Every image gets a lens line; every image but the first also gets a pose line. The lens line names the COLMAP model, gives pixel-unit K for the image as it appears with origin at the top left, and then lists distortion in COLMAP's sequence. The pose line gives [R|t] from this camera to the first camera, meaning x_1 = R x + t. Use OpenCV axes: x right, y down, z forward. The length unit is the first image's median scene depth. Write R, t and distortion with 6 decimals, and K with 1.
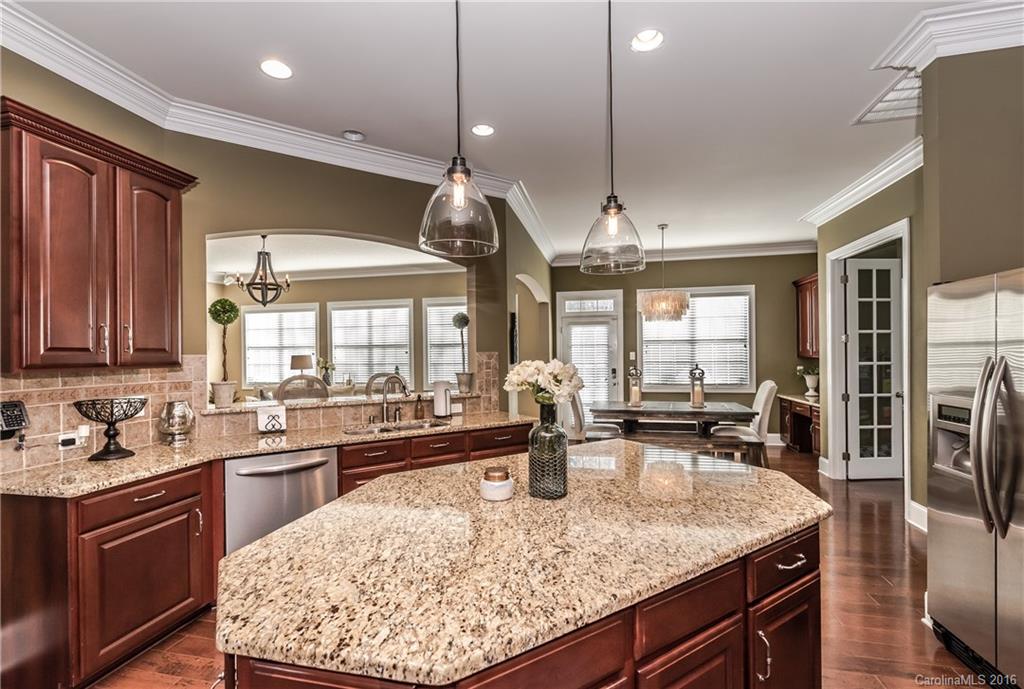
lens RADIAL K [[448.9, 0, 513.9], [0, 448.9, 349.7], [0, 0, 1]] dist [-0.008205, -0.000002]
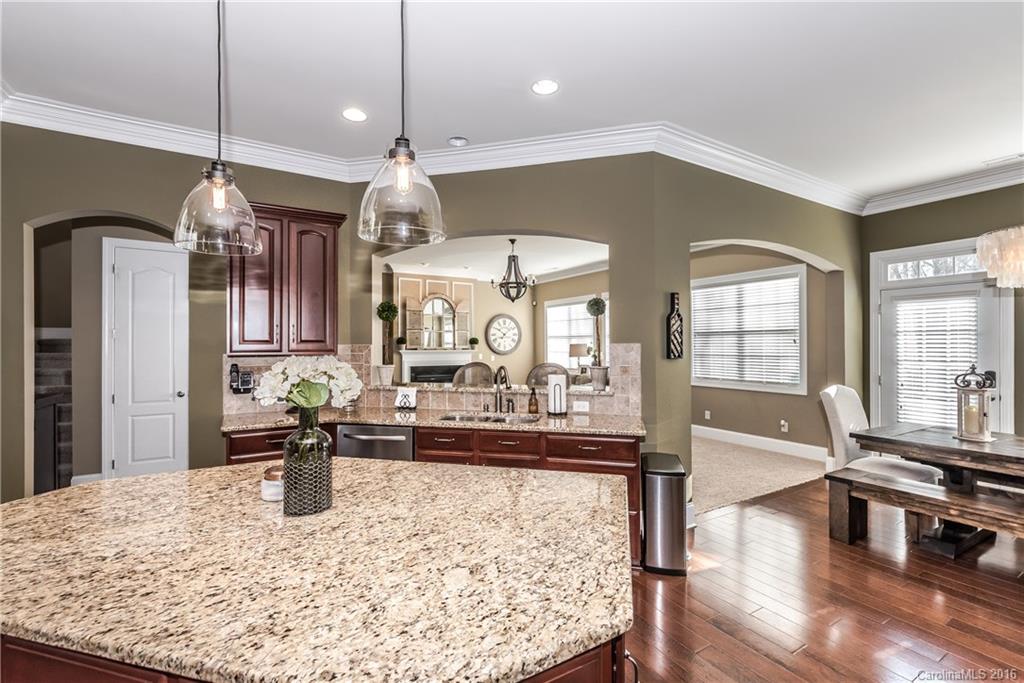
lens RADIAL K [[446.5, 0, 506.5], [0, 446.5, 341.6], [0, 0, 1]] dist [0.005888, -0.002162]
pose [[0.681811, 0.005149, -0.731510, 0.491501], [0.001898, 0.999959, 0.008807, -0.007686], [0.731526, -0.007393, 0.681773, 0.342173]]
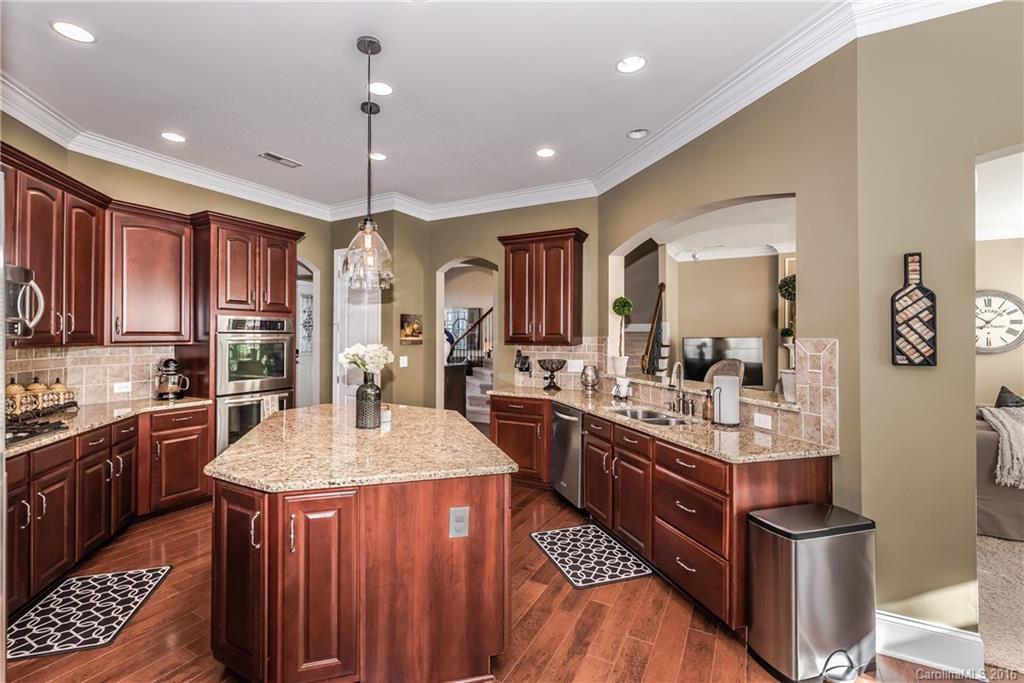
lens RADIAL K [[446.5, 0, 493.2], [0, 446.5, 332.0], [0, 0, 1]] dist [0.005888, -0.002162]
pose [[-0.297451, 0.003957, -0.954729, 0.745623], [0.009943, 0.999950, 0.001047, -0.010061], [0.954685, -0.009181, -0.297475, 0.959844]]
